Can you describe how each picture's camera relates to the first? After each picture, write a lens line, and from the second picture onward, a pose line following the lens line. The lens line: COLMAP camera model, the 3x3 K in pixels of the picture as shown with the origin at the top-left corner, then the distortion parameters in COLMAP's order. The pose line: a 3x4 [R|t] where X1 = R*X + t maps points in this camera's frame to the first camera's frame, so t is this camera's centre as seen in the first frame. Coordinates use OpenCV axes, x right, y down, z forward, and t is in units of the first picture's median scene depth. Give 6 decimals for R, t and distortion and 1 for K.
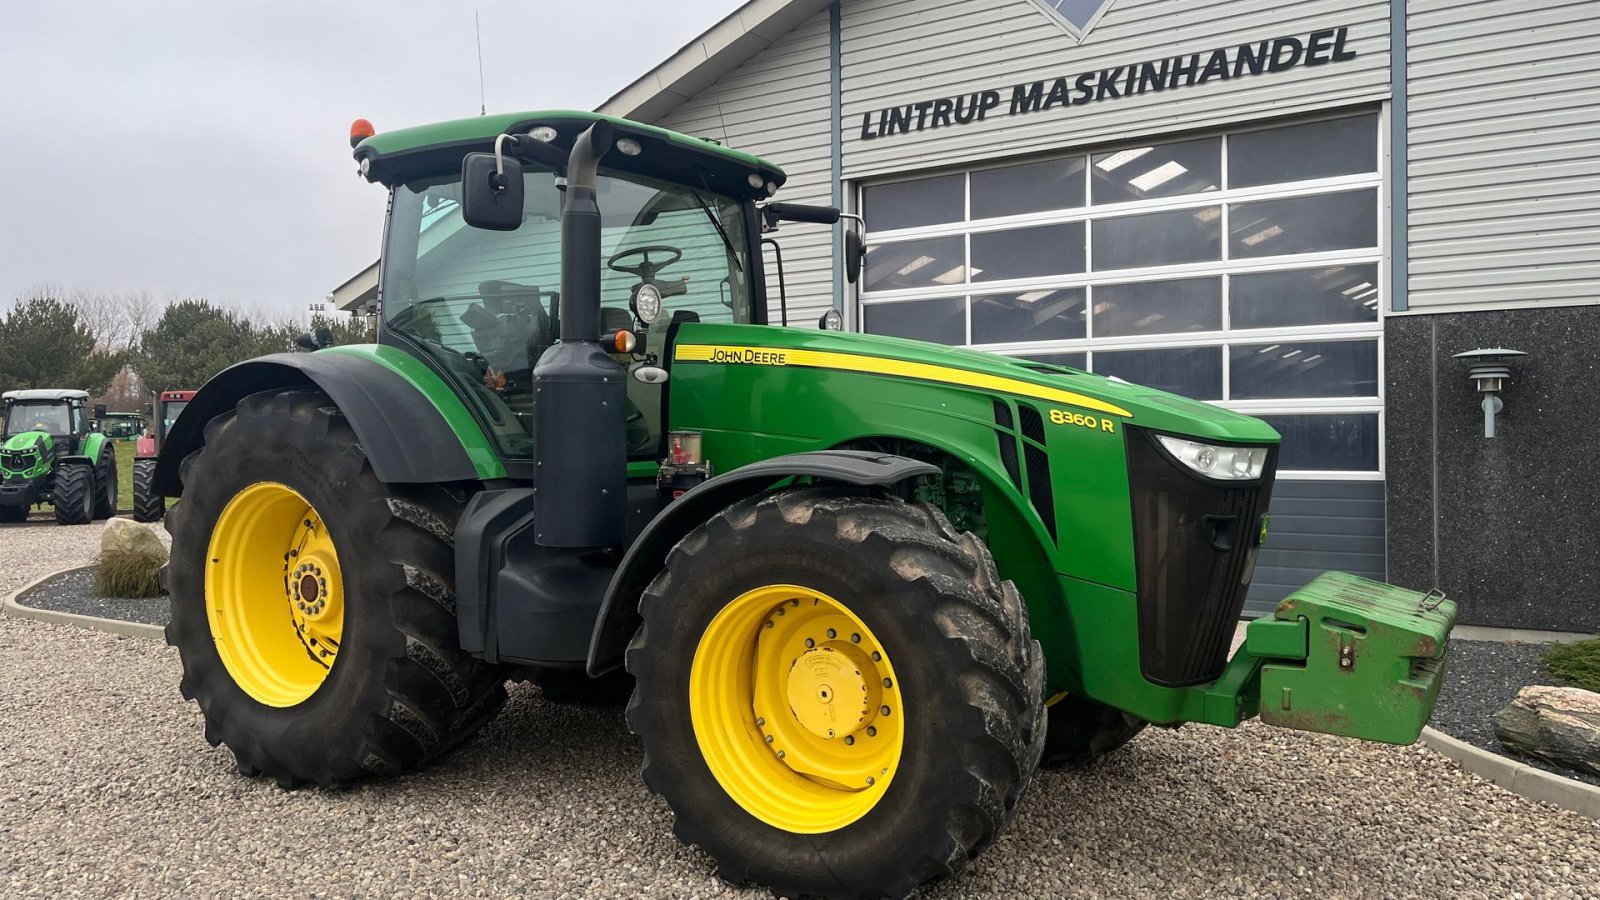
lens RADIAL K [[1207.3, 0, 796.9], [0, 1207.3, 436.6], [0, 0, 1]] dist [0.052822, -0.053672]
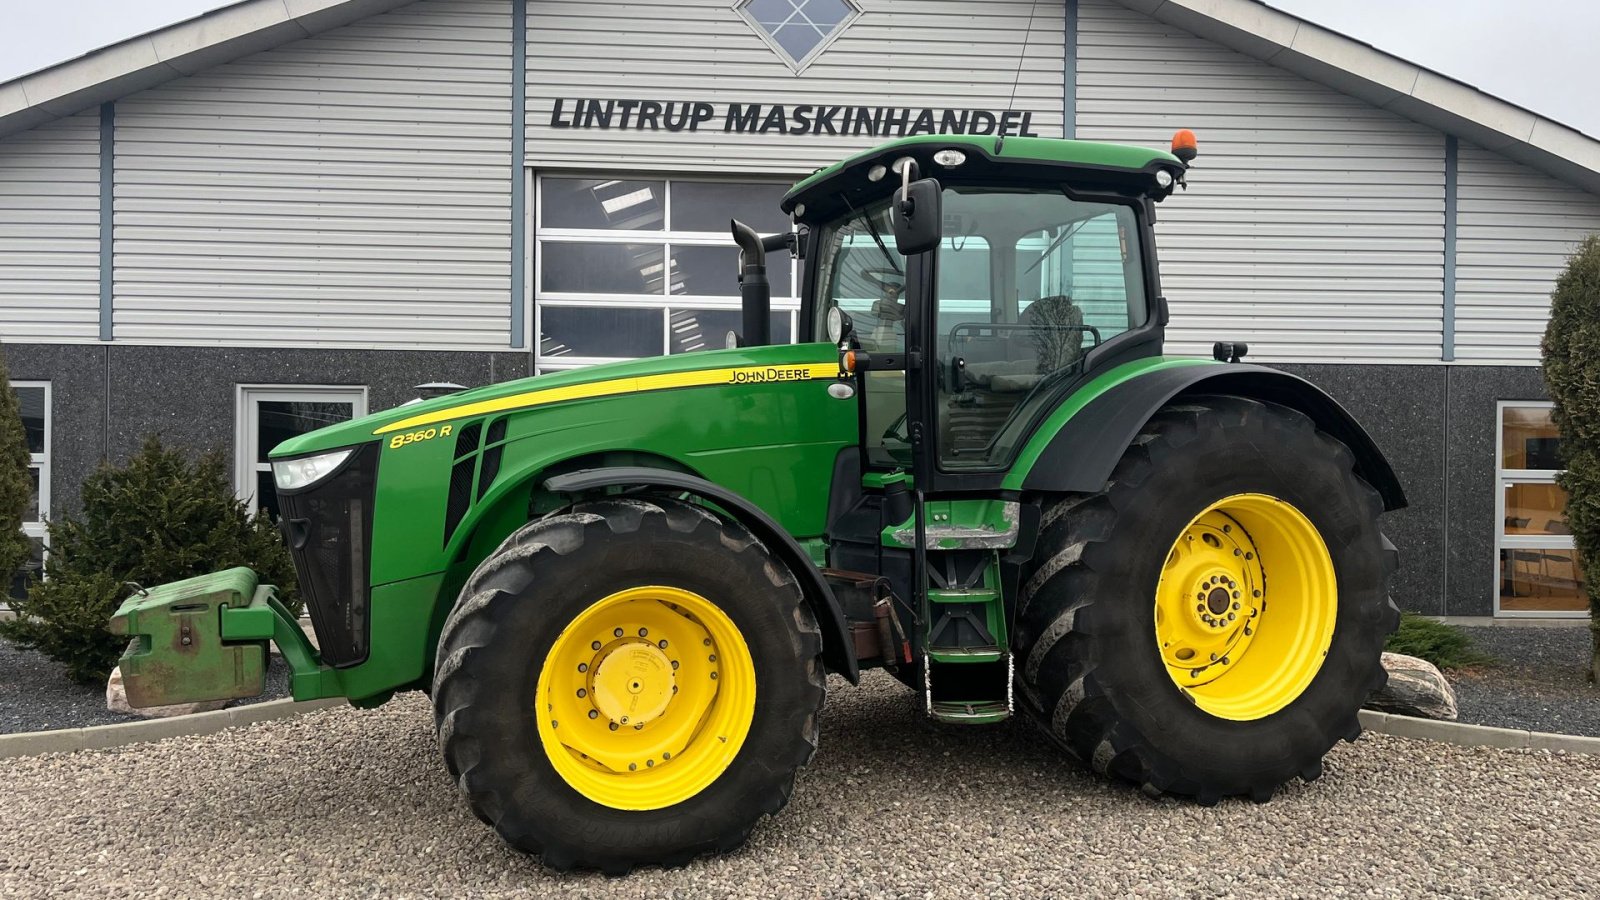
lens RADIAL K [[1207.3, 0, 797.4], [0, 1207.3, 454.3], [0, 0, 1]] dist [0.052822, -0.053672]
pose [[0.809995, 0.017913, 0.586164, -0.387177], [-0.019063, 0.999809, -0.004212, 0.003803], [-0.586127, -0.007763, 0.810182, 0.170047]]
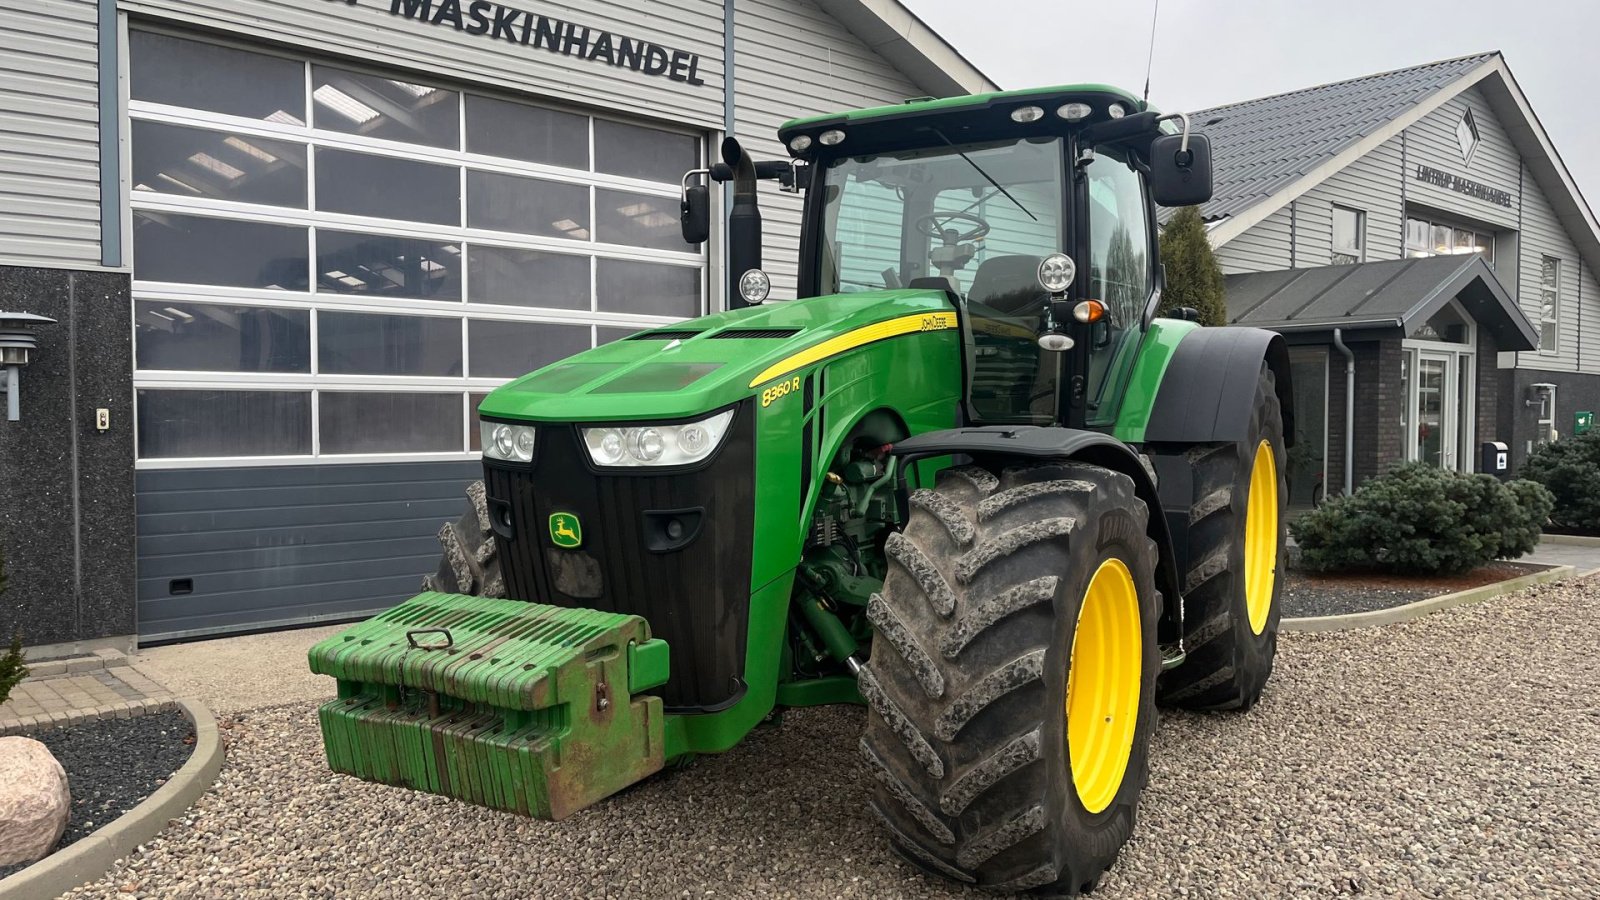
lens RADIAL K [[1207.3, 0, 787.1], [0, 1207.3, 455.8], [0, 0, 1]] dist [0.052822, -0.053672]
pose [[0.267239, -0.023092, 0.963353, -0.587412], [-0.001373, 0.999703, 0.024344, 0.008544], [-0.963629, -0.007829, 0.267128, 0.577199]]
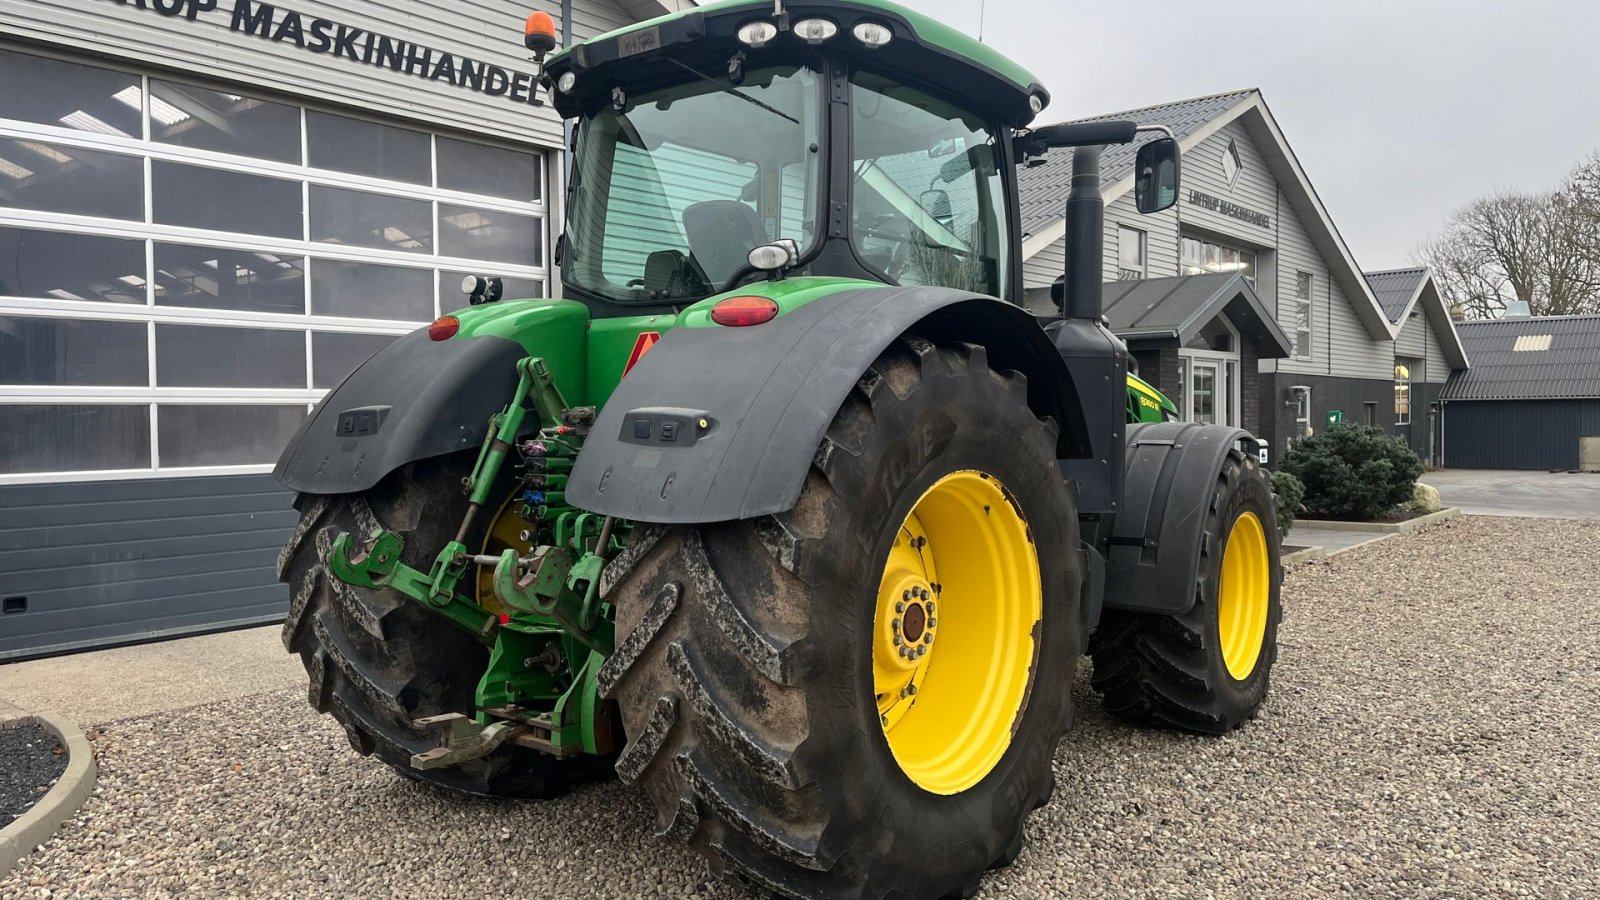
lens RADIAL K [[1207.3, 0, 802.9], [0, 1207.3, 435.5], [0, 0, 1]] dist [0.052822, -0.053672]
pose [[0.109423, -0.005503, 0.993980, -0.649719], [0.011372, 0.999926, 0.004284, 0.007680], [-0.993930, 0.010835, 0.109477, 0.581962]]
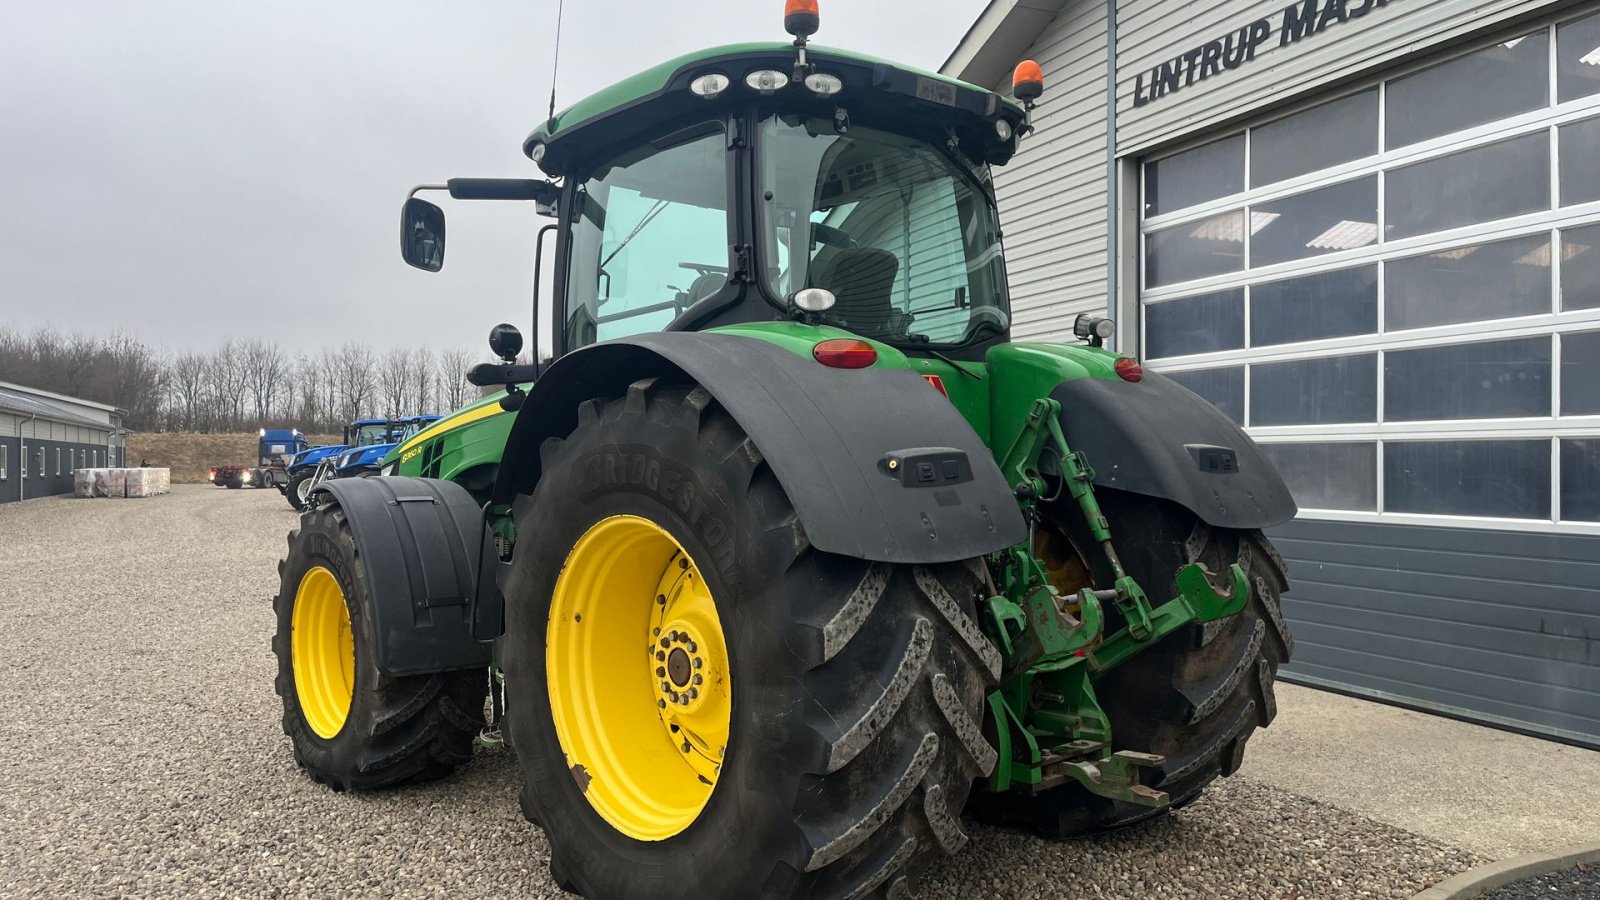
lens RADIAL K [[1207.3, 0, 786.0], [0, 1207.3, 457.5], [0, 0, 1]] dist [0.052822, -0.053672]
pose [[0.830228, 0.008243, -0.557363, 0.379794], [-0.008740, 0.999960, 0.001770, -0.004496], [0.557355, 0.003402, 0.830267, 0.201930]]
